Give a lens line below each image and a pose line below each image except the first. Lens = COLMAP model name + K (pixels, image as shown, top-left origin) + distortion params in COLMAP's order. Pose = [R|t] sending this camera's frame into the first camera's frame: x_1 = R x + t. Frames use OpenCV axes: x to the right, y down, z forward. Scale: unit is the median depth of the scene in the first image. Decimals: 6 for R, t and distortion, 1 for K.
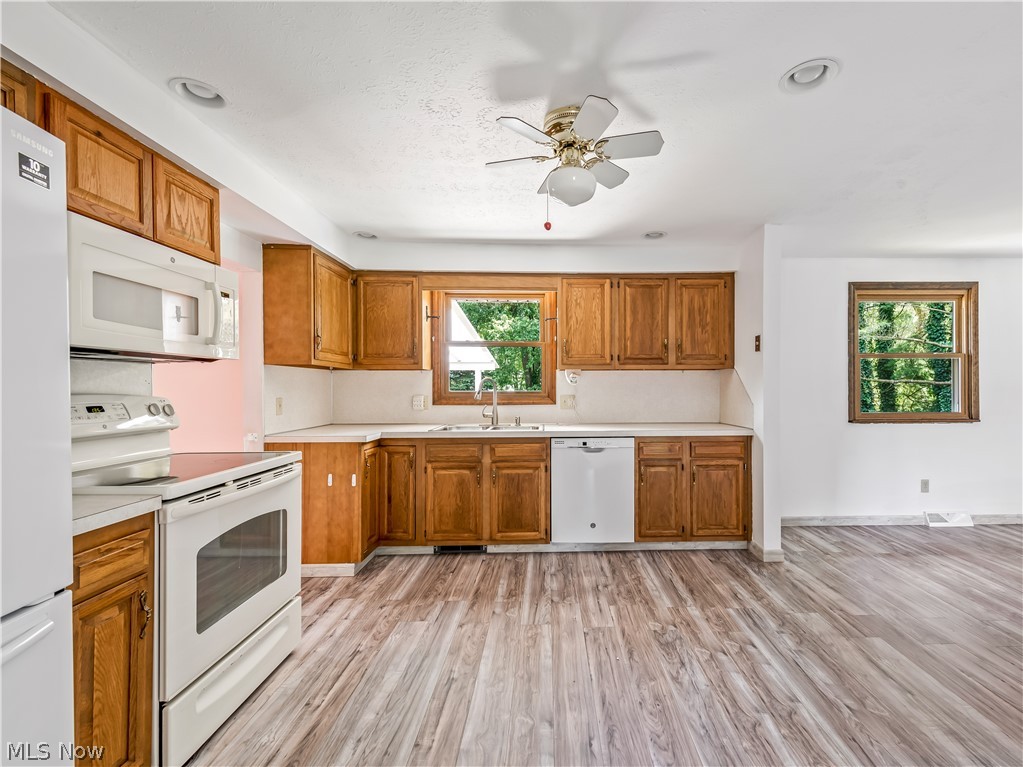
lens RADIAL K [[458.8, 0, 564.3], [0, 458.8, 386.1], [0, 0, 1]] dist [0.012308, -0.000451]
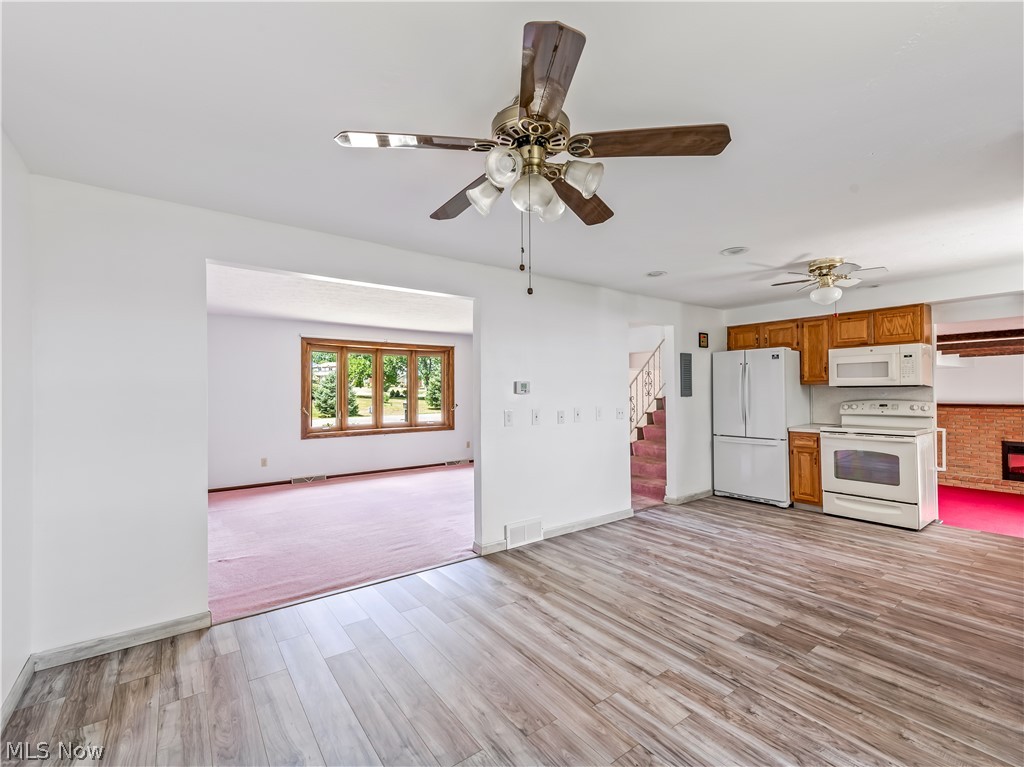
lens RADIAL K [[452.8, 0, 512.5], [0, 452.8, 385.7], [0, 0, 1]] dist [-0.001002, -0.000272]
pose [[-0.828522, -0.000748, -0.559956, 1.508902], [0.009846, 0.999825, -0.015904, -0.031135], [0.559869, -0.018690, -0.828370, 1.289647]]
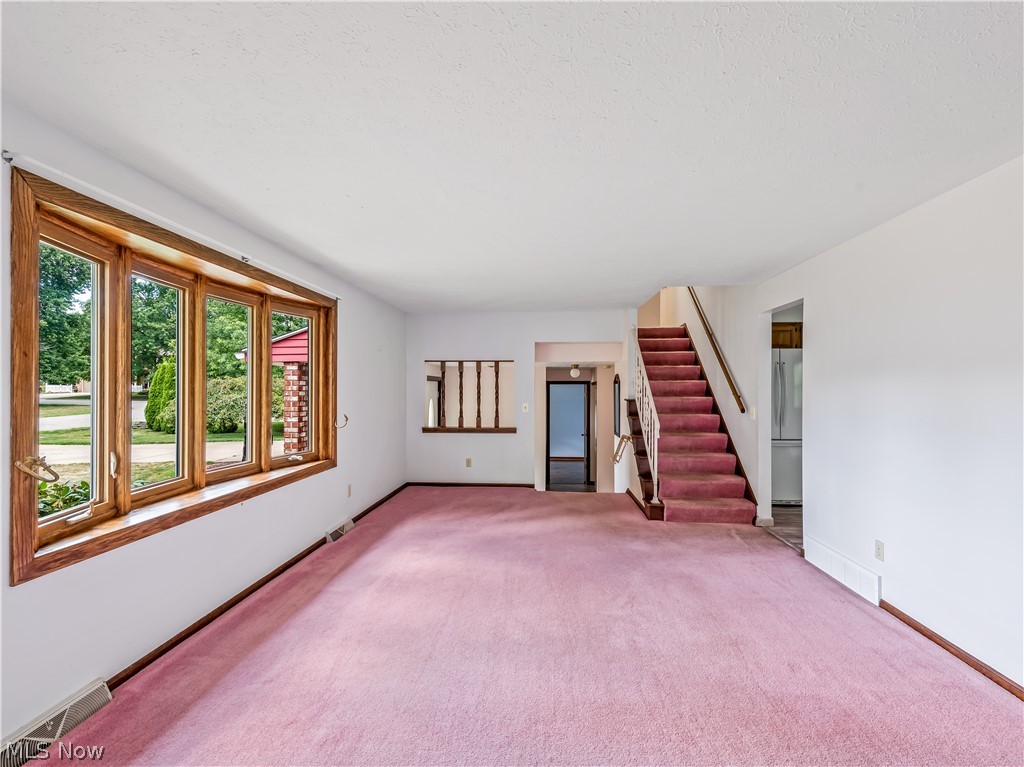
lens RADIAL K [[464.3, 0, 512.0], [0, 464.3, 383.5], [0, 0, 1]] dist [0.013387, -0.000001]
pose [[-0.110018, -0.011705, -0.993861, 1.623556], [0.005712, 0.999907, -0.012408, -0.044092], [0.993913, -0.007042, -0.109941, -0.636625]]
